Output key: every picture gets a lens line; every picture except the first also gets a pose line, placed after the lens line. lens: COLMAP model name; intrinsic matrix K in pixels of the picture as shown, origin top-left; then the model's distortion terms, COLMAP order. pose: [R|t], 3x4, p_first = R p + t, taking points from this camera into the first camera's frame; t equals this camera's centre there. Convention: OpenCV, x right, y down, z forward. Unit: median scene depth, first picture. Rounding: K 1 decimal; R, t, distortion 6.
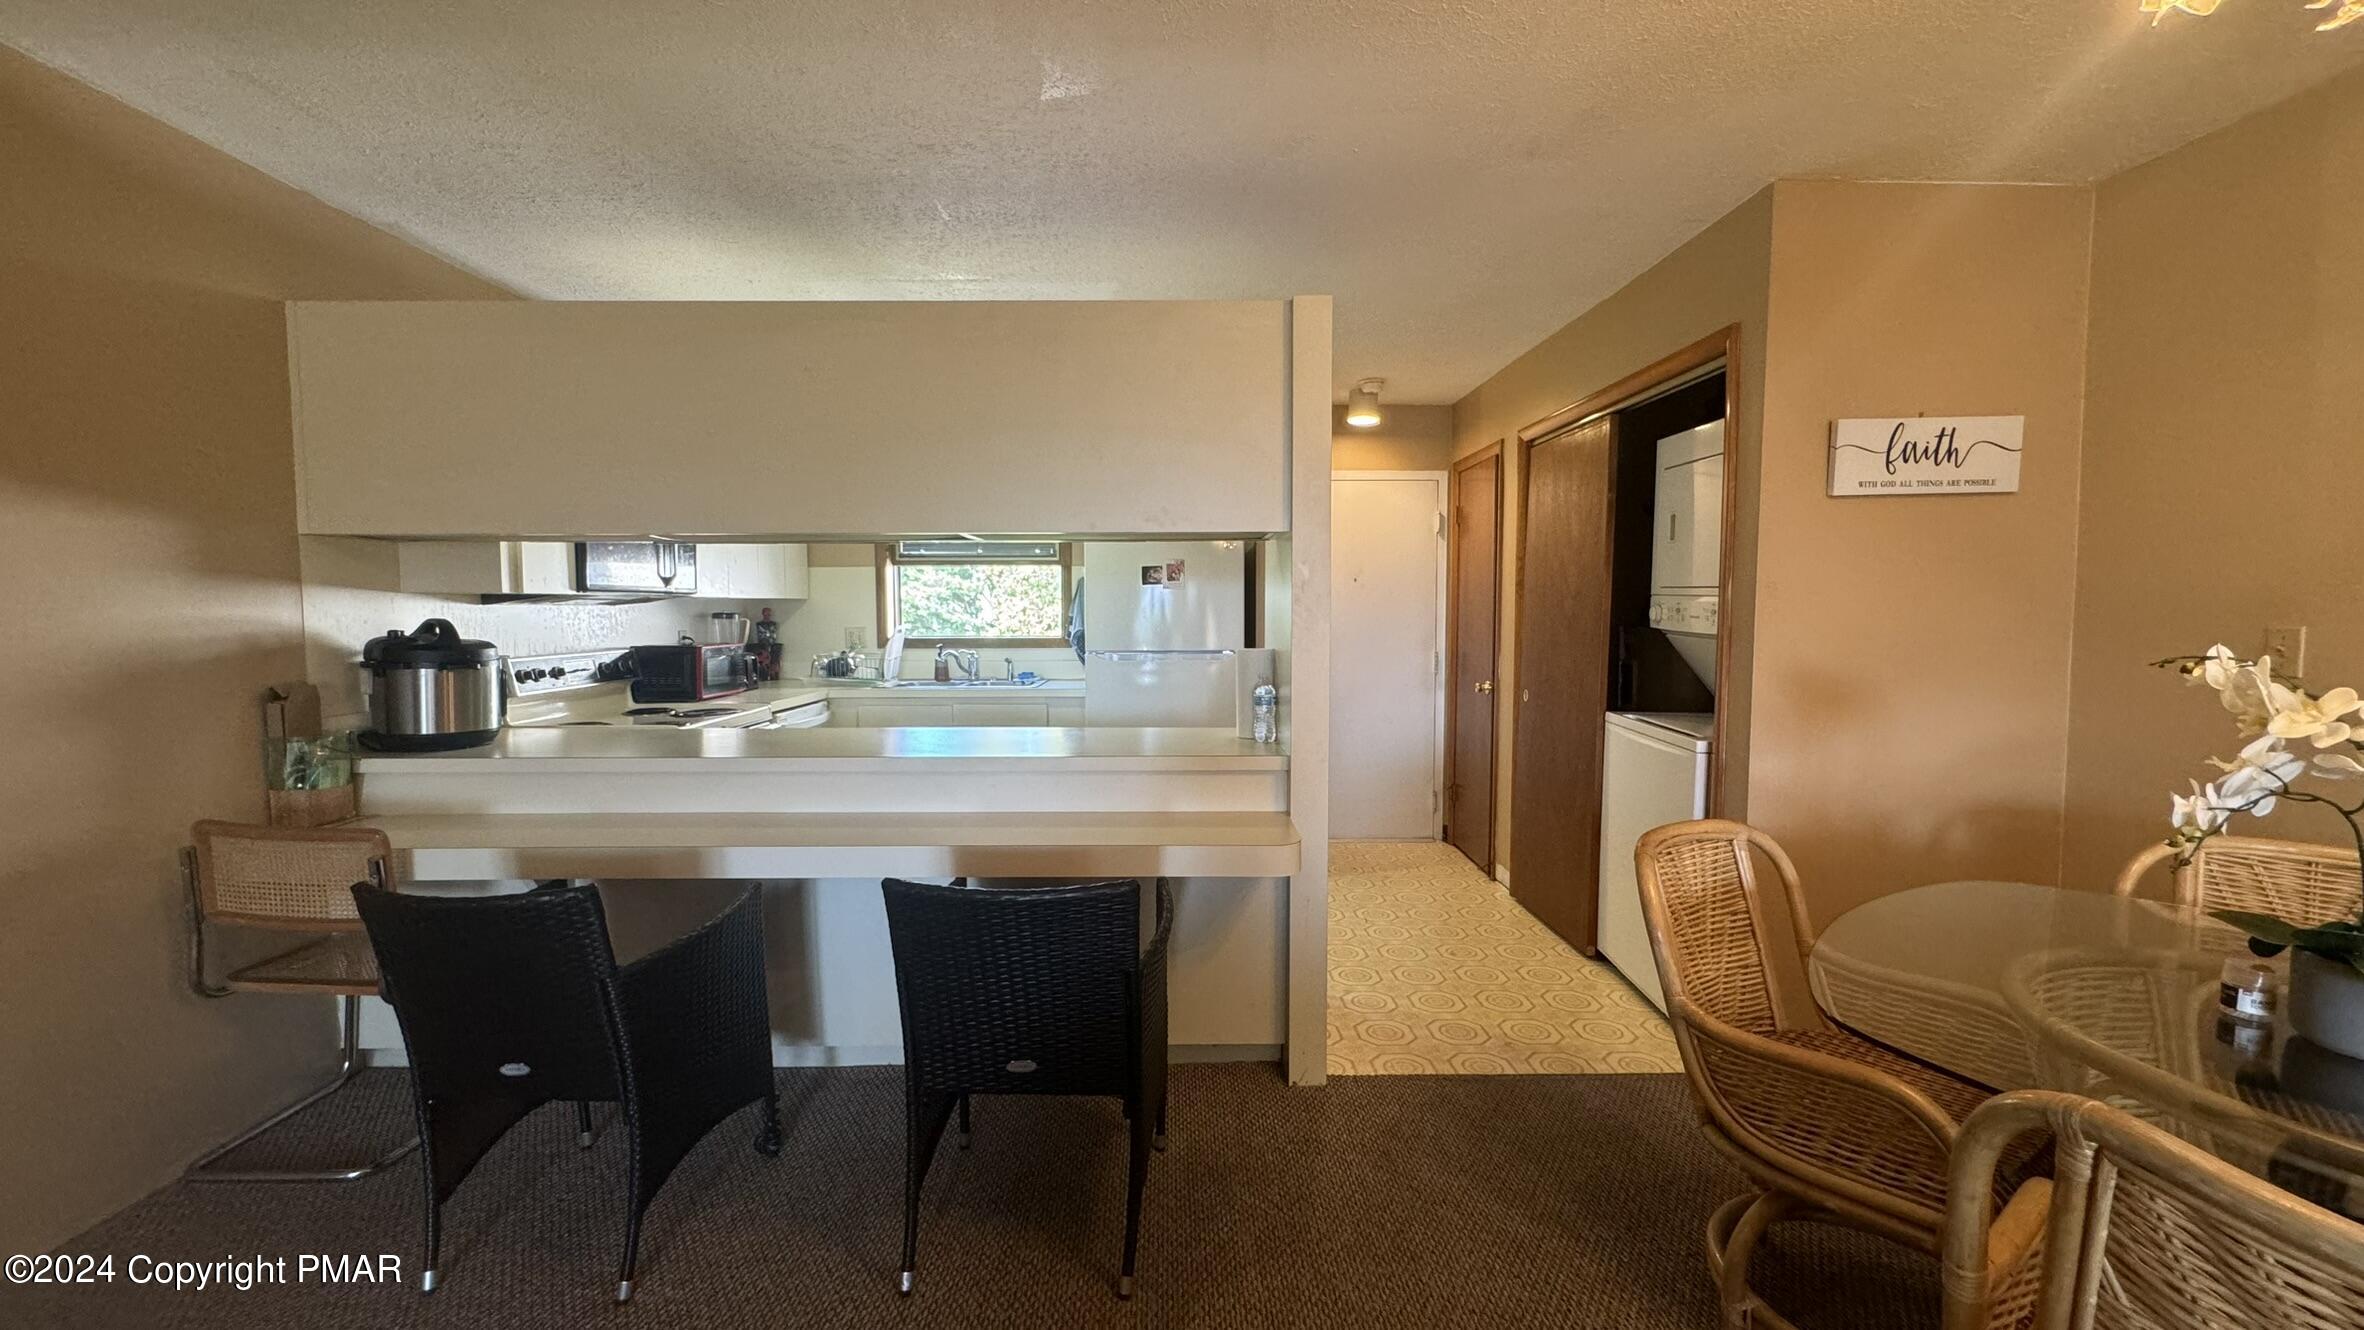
lens RADIAL K [[944.0, 0, 1186.0], [0, 944.0, 665.4], [0, 0, 1]] dist [-0.002037, 0.000291]
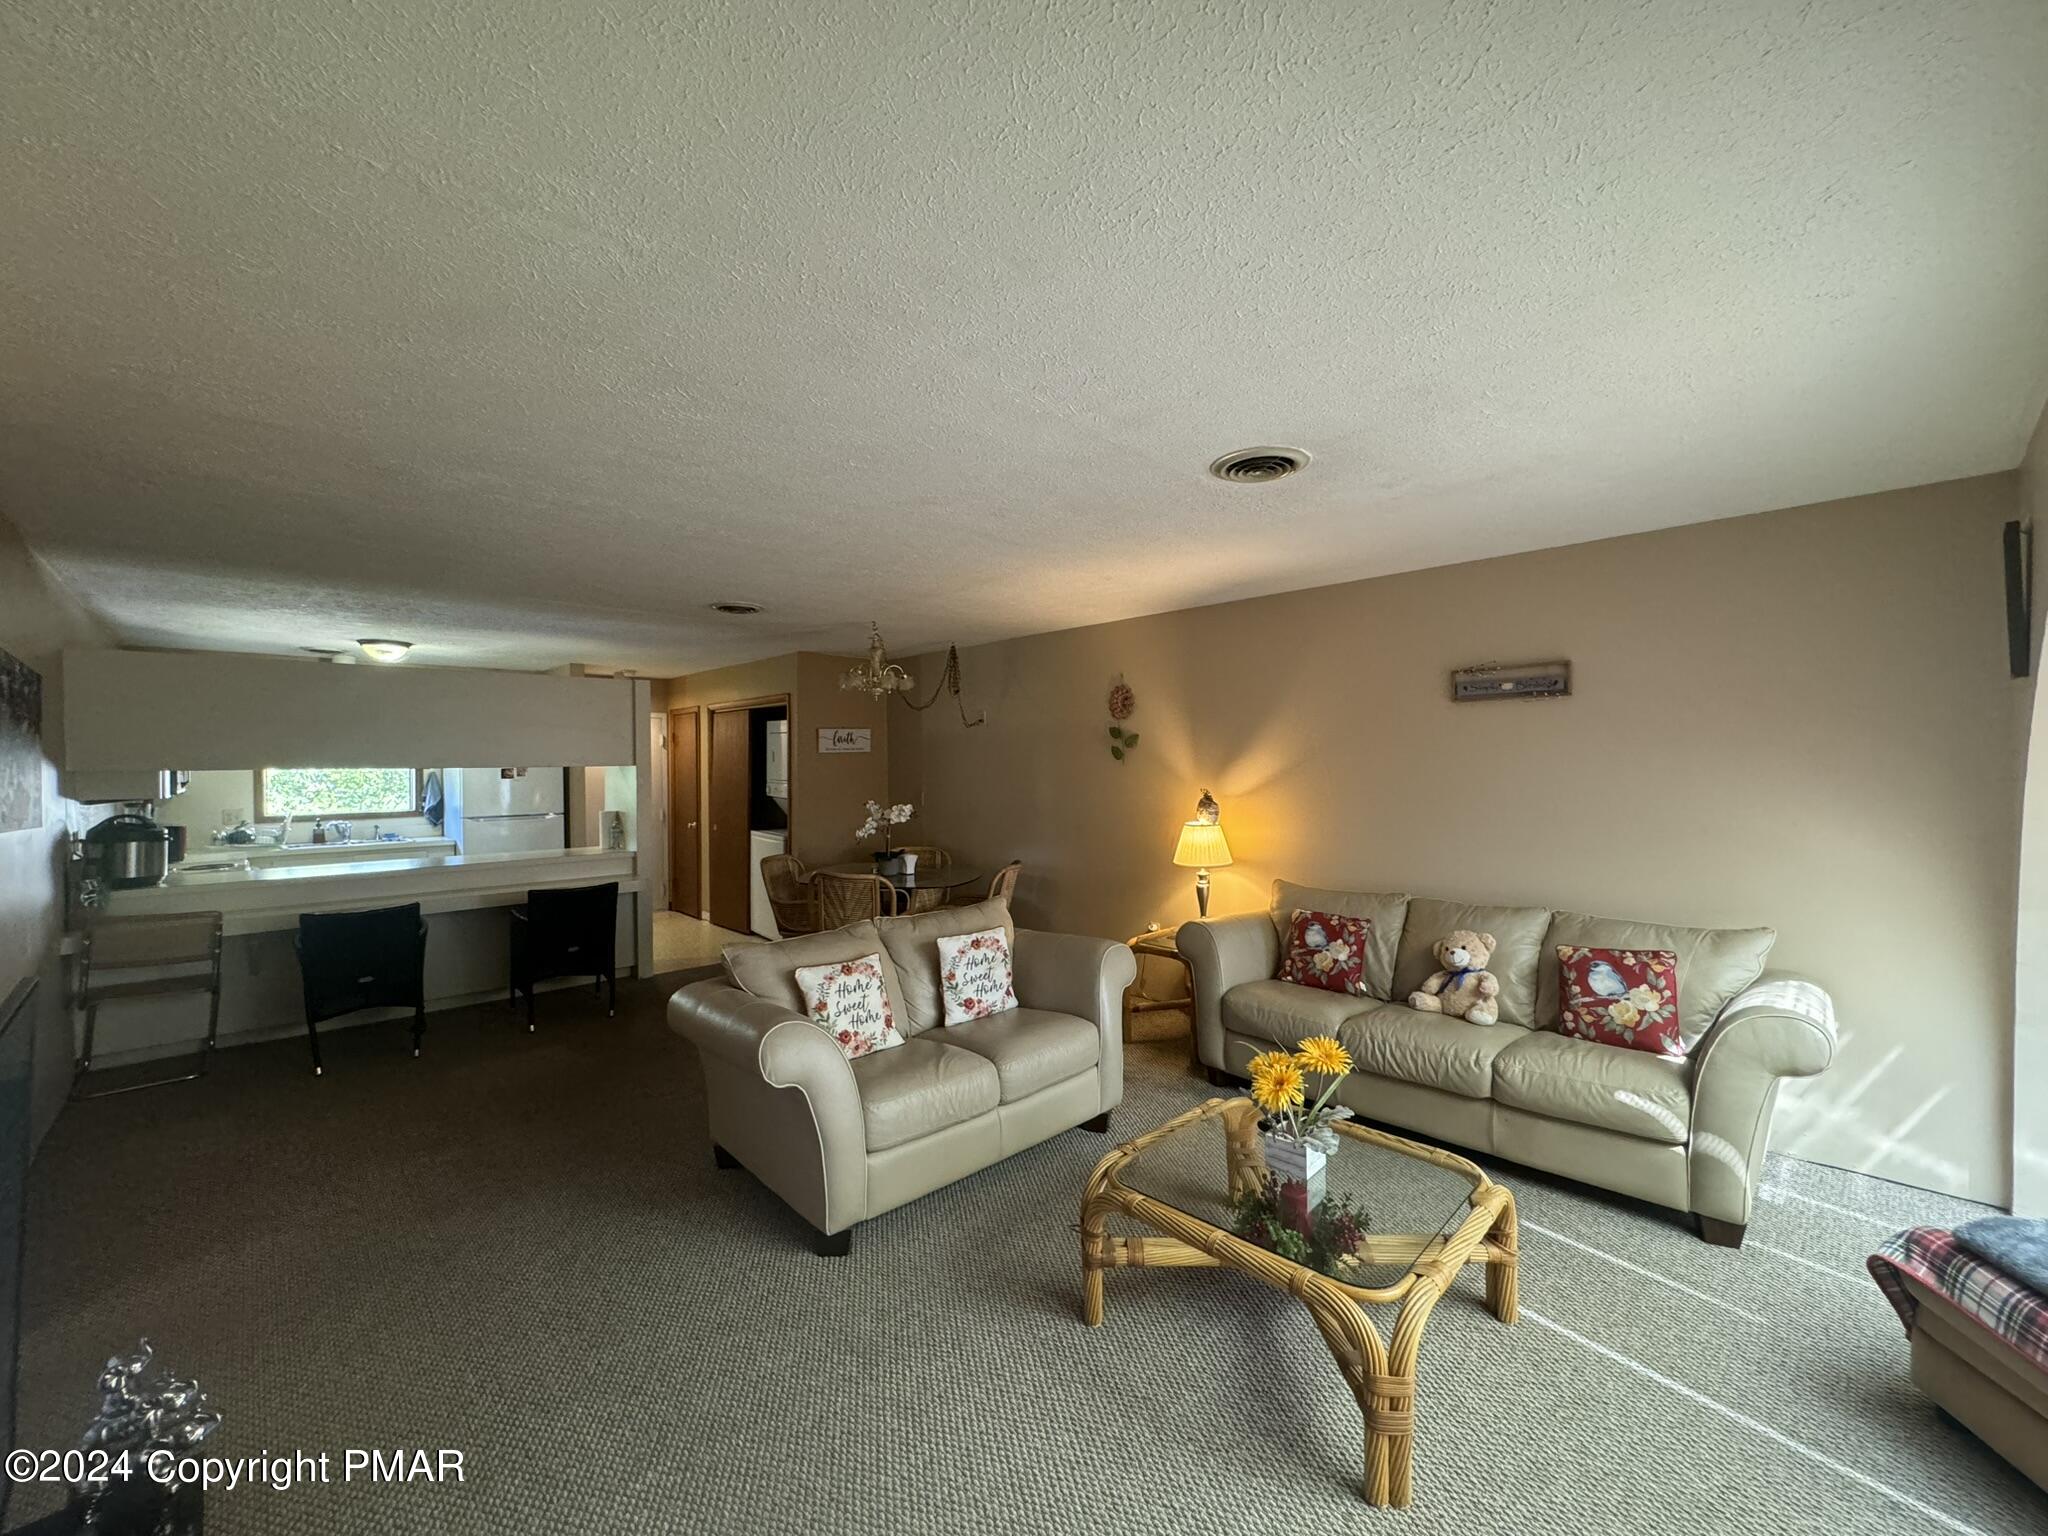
lens RADIAL K [[819.3, 0, 1021.6], [0, 819.3, 769.6], [0, 0, 1]] dist [-0.001304, 0.000519]
pose [[0.736439, -0.011025, 0.676414, -0.373362], [0.049536, 0.998062, -0.037664, 0.004970], [-0.674687, 0.061245, 0.735558, -0.825460]]
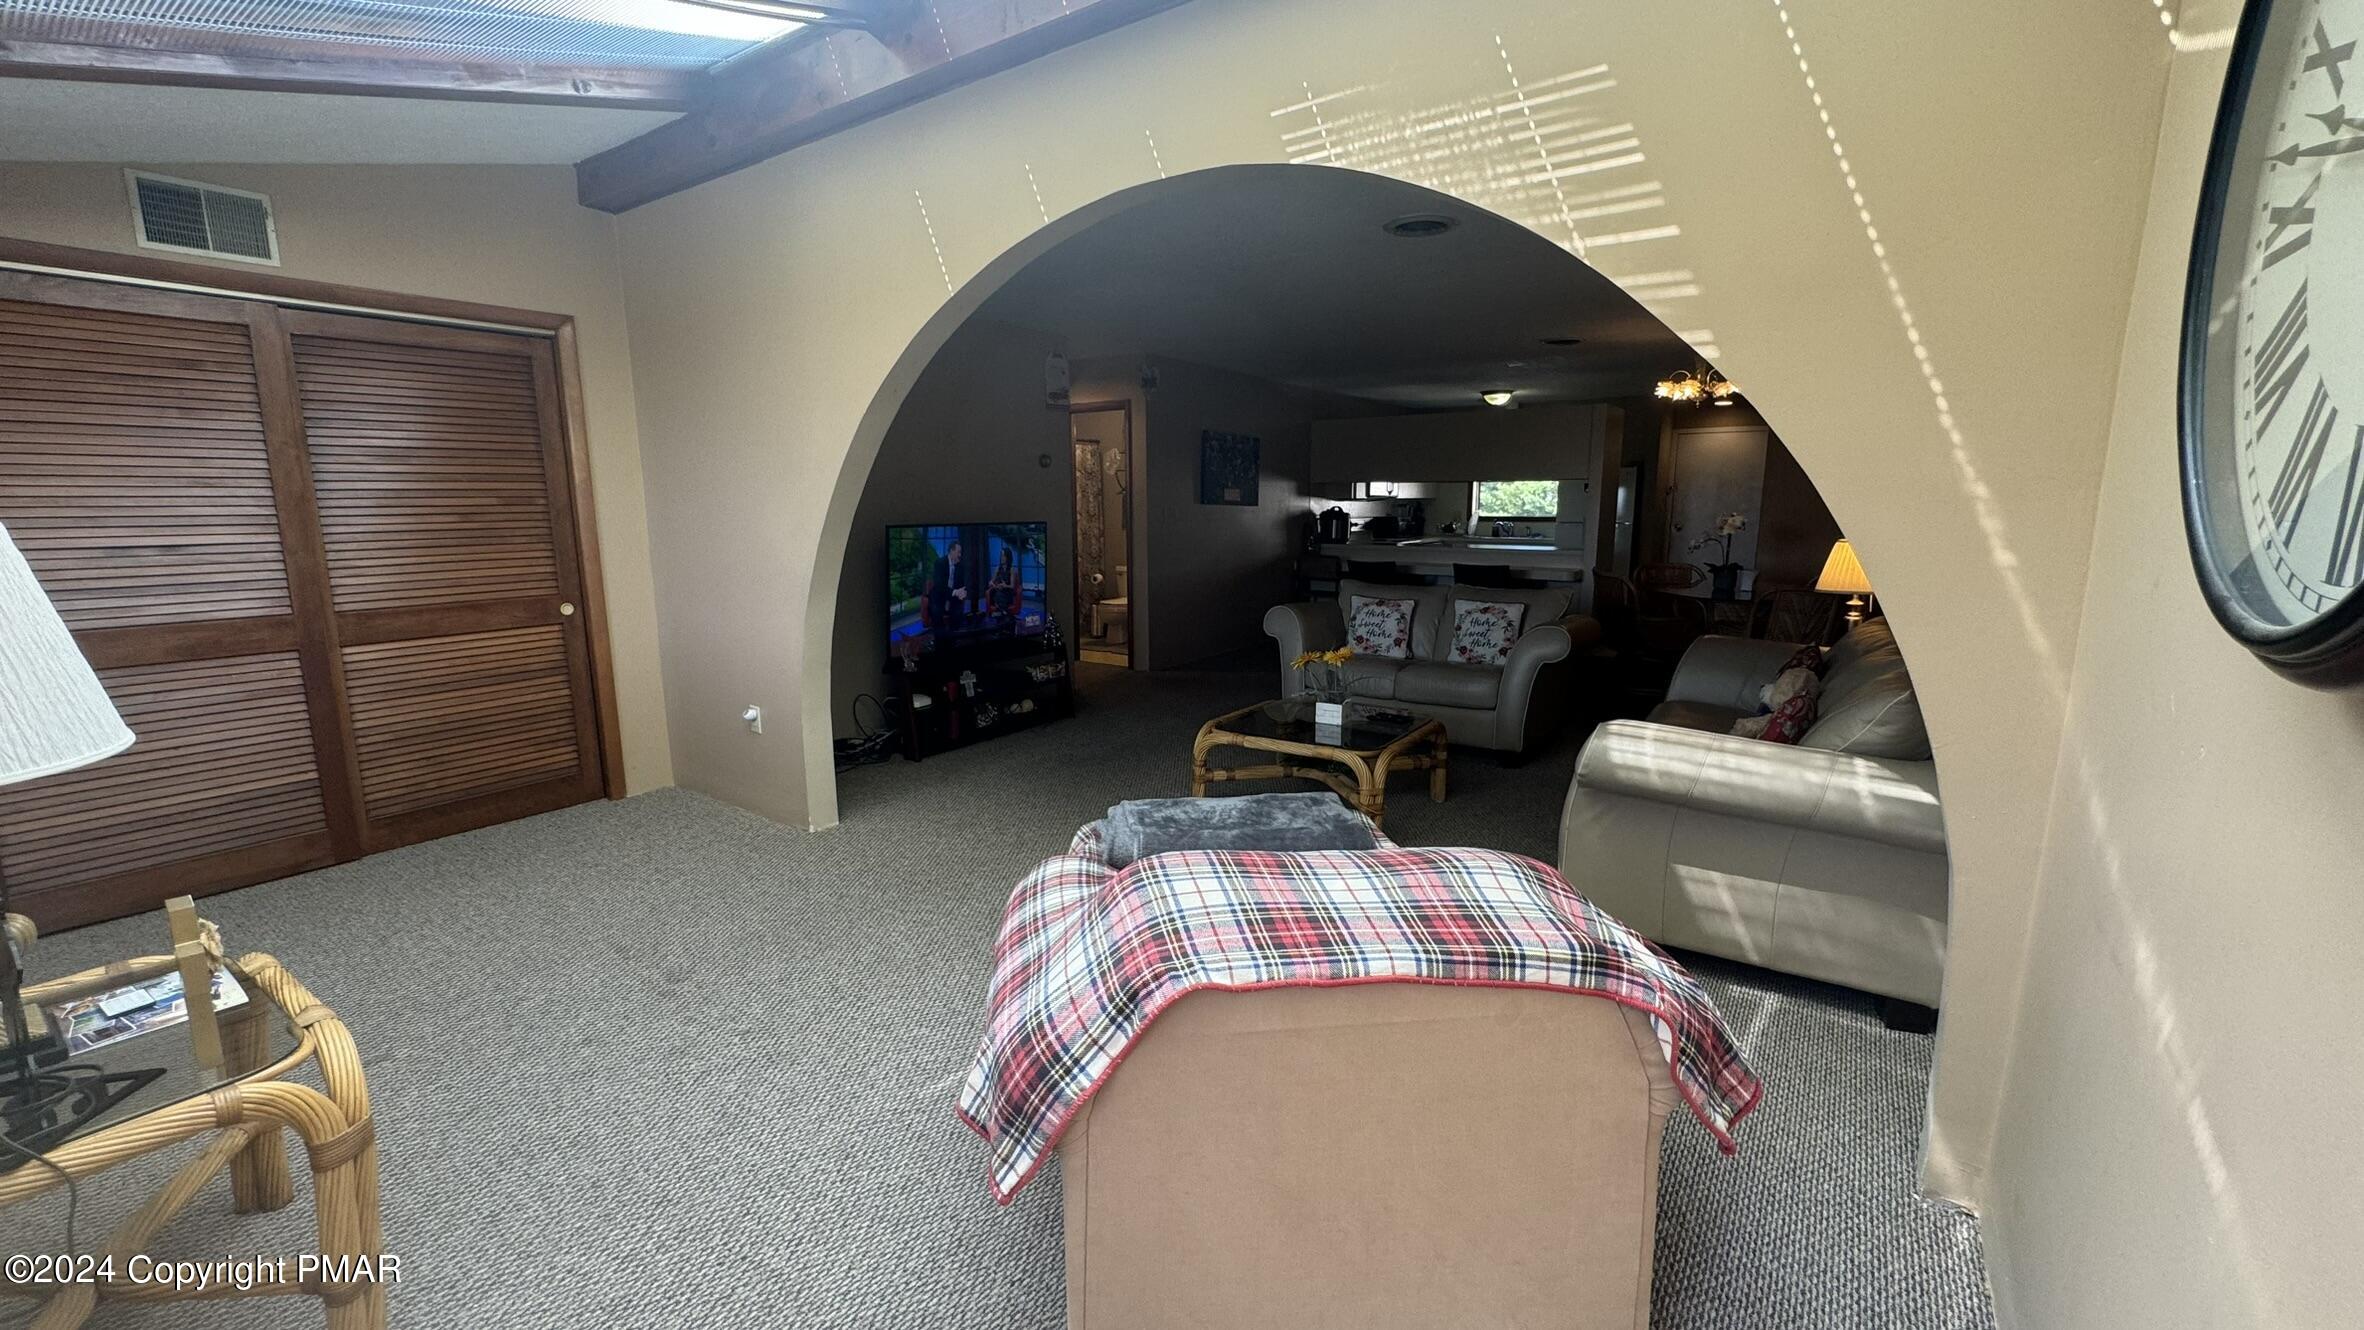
lens RADIAL K [[944.0, 0, 1176.3], [0, 944.0, 663.9], [0, 0, 1]] dist [-0.002037, 0.000291]
pose [[0.806769, 0.099897, -0.582361, 0.513782], [-0.034078, 0.991831, 0.122926, 0.076518], [0.589883, -0.079327, 0.803583, -1.386333]]
